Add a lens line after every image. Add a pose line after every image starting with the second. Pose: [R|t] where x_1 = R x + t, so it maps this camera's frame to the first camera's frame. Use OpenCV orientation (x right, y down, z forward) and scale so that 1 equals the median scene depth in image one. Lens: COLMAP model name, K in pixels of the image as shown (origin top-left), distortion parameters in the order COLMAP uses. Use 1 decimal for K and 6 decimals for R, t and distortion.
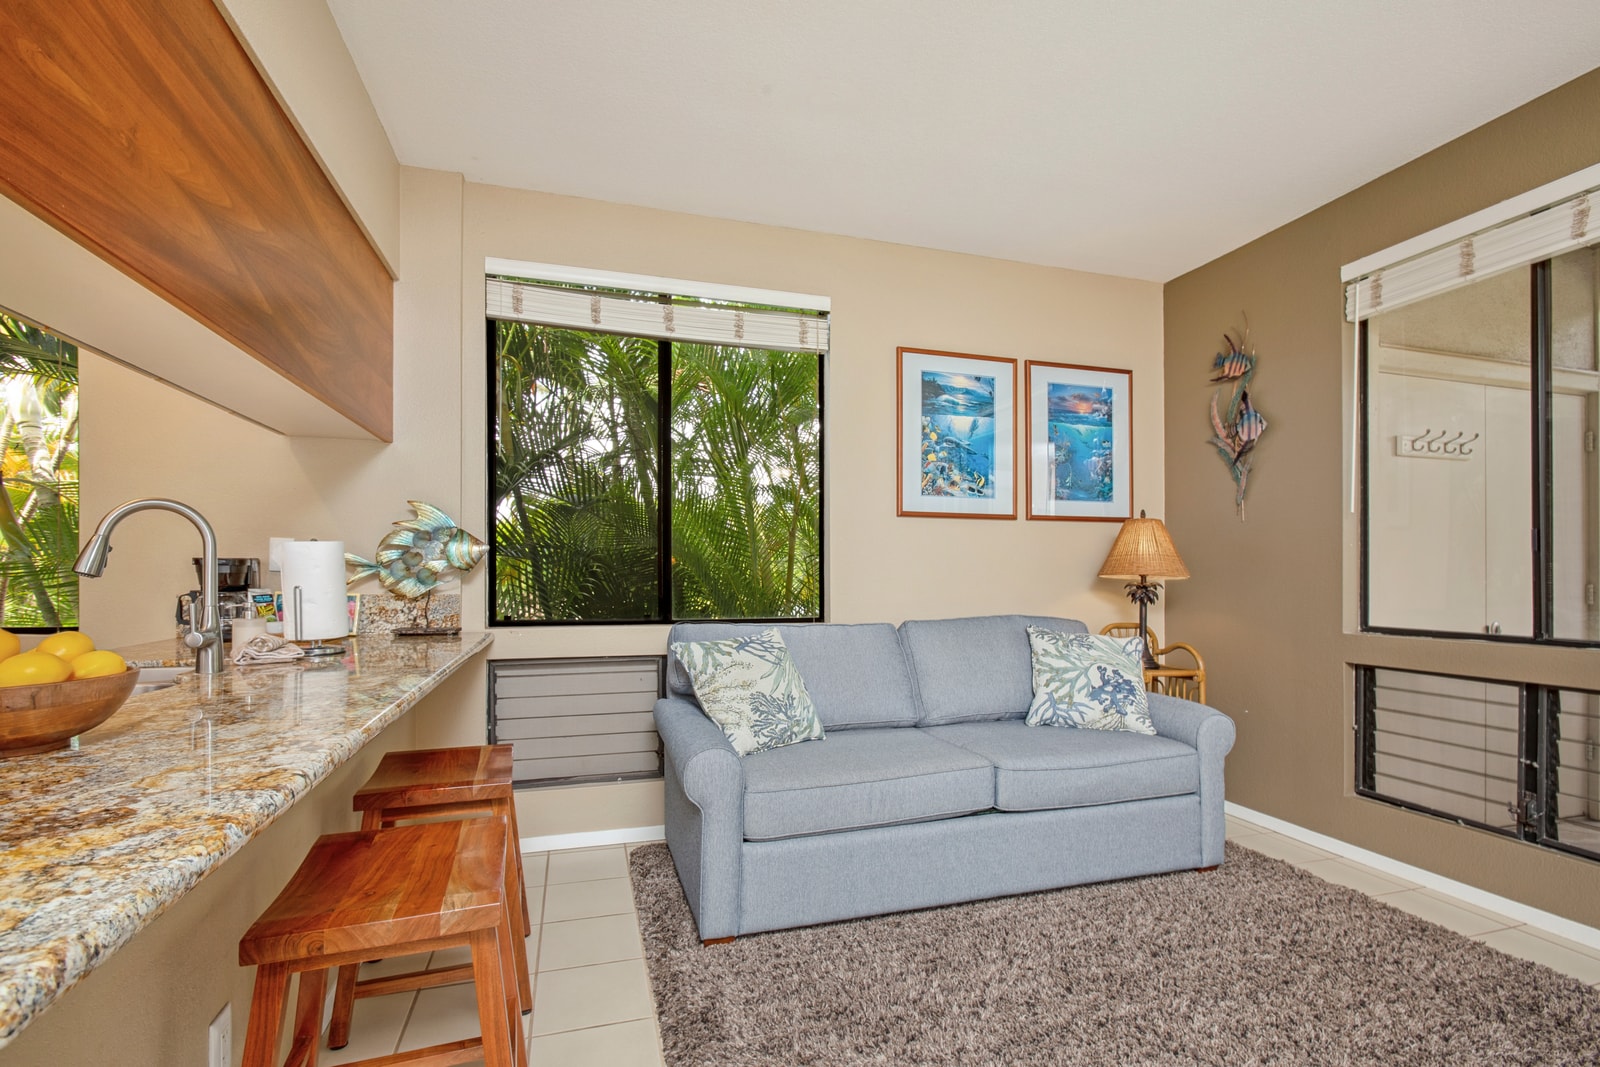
lens RADIAL K [[733.4, 0, 823.2], [0, 733.4, 570.1], [0, 0, 1]] dist [0.021304, 0.004497]
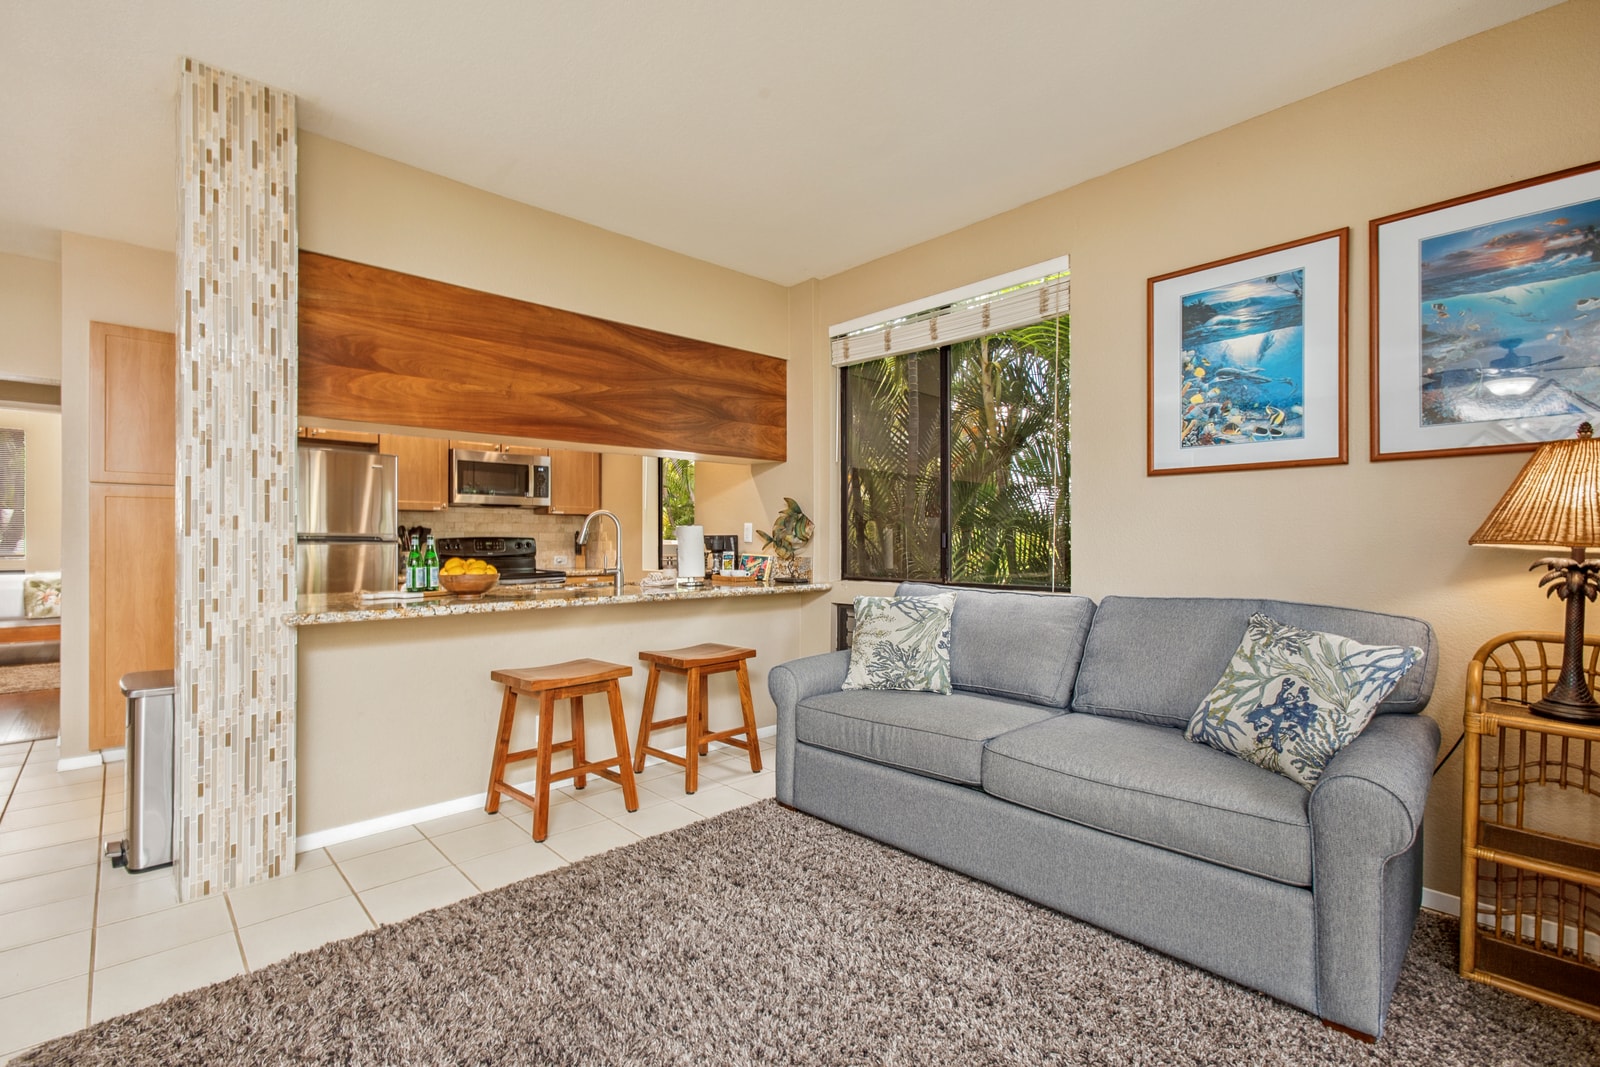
lens RADIAL K [[733.4, 0, 788.6], [0, 733.4, 539.6], [0, 0, 1]] dist [0.021304, 0.004497]
pose [[0.428693, -0.006632, -0.903426, 0.689255], [-0.001435, 0.999967, -0.008022, 0.007408], [0.903449, 0.004736, 0.428670, 0.251088]]
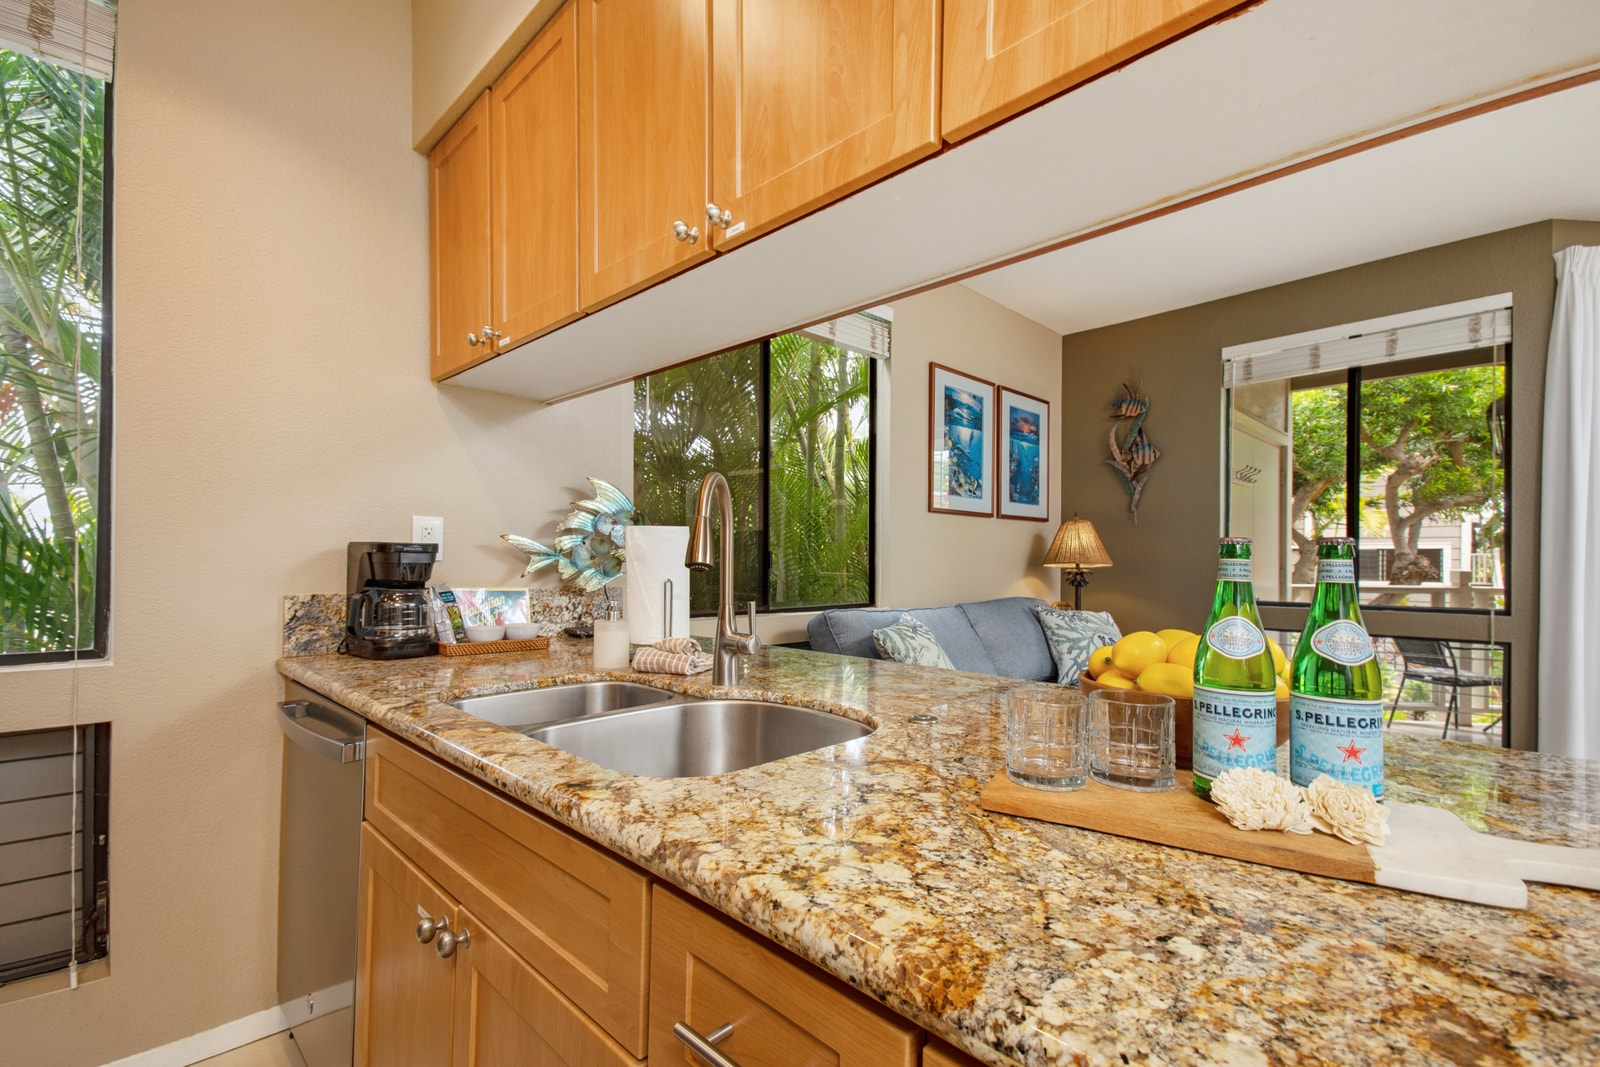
lens RADIAL K [[733.4, 0, 832.5], [0, 733.4, 559.4], [0, 0, 1]] dist [0.021304, 0.004497]
pose [[0.878064, -0.000638, 0.478543, -0.557684], [0.005073, 0.999955, -0.007974, 0.006442], [-0.478517, 0.009429, 0.878028, 0.088594]]
